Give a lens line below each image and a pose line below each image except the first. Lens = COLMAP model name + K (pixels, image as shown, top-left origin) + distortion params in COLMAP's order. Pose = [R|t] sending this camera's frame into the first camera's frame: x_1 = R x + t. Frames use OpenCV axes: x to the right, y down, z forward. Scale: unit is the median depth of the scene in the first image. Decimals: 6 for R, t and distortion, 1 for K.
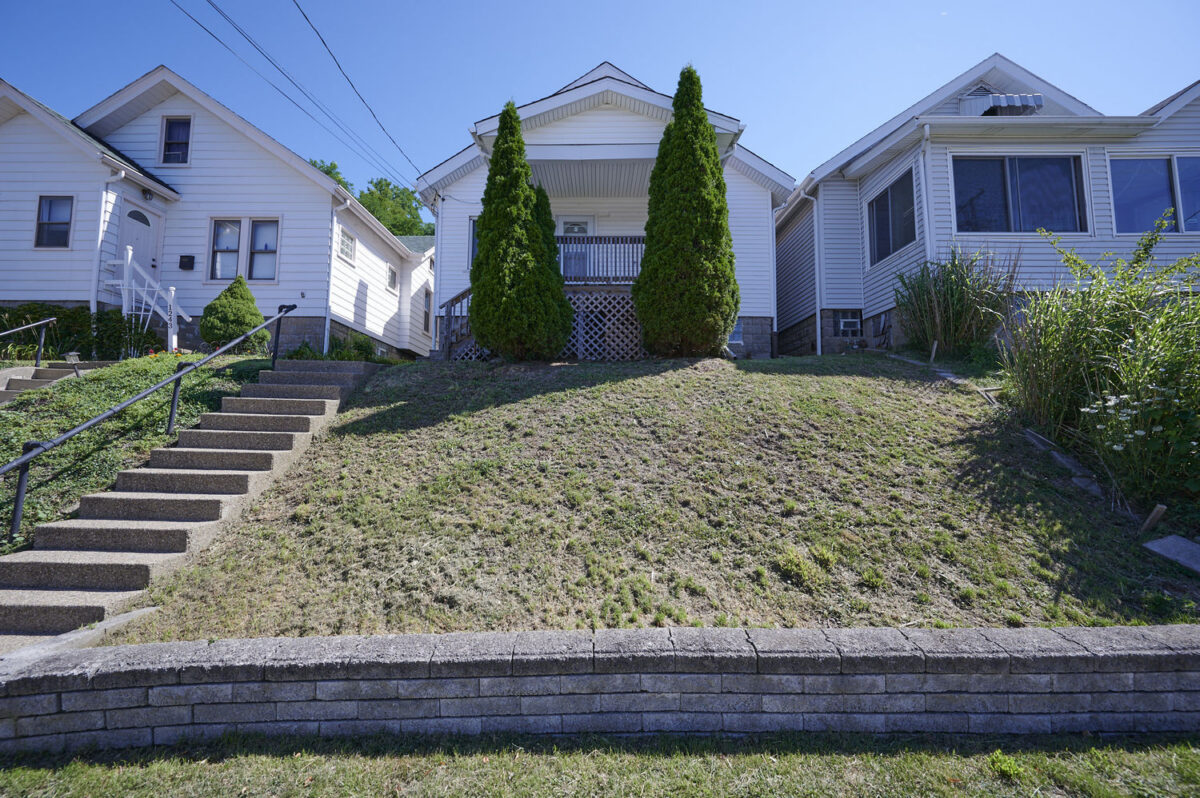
lens RADIAL K [[469.7, 0, 600.8], [0, 469.7, 400.7], [0, 0, 1]] dist [-0.001380, 0.000039]
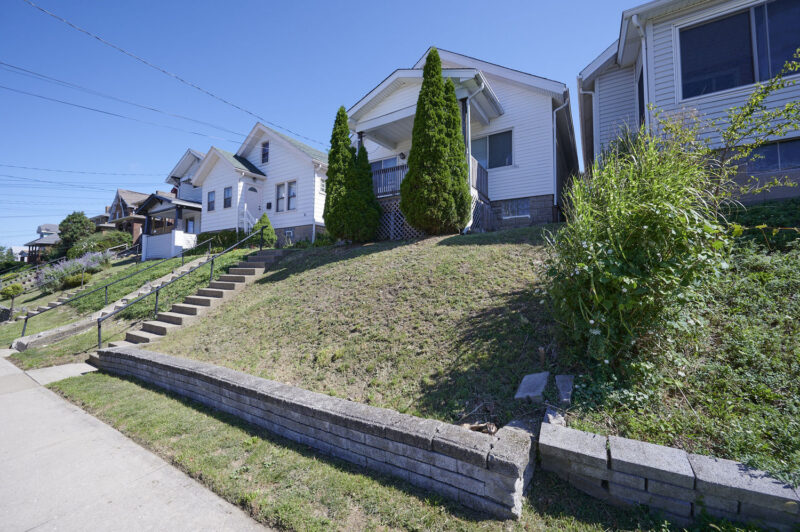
lens RADIAL K [[313.1, 0, 400.5], [0, 313.1, 261.4], [0, 0, 1]] dist [-0.001380, 0.000039]
pose [[0.854029, -0.028261, -0.519457, 0.589920], [0.036516, 0.999317, 0.005668, -0.013129], [0.518942, -0.023809, 0.854478, 0.033228]]
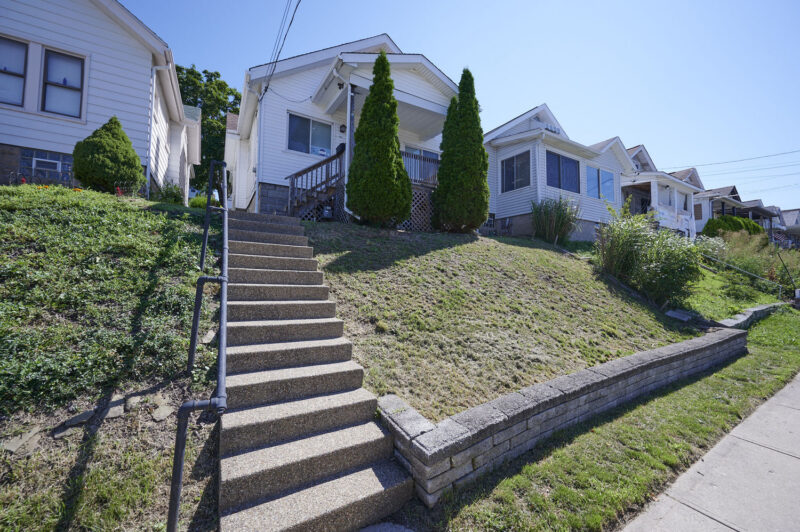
lens RADIAL K [[313.1, 0, 403.5], [0, 313.1, 265.4], [0, 0, 1]] dist [-0.001380, 0.000039]
pose [[0.854018, 0.026323, 0.519578, -0.588272], [-0.043158, 0.998861, 0.020332, 0.014716], [-0.518451, -0.039788, 0.854181, 0.084312]]
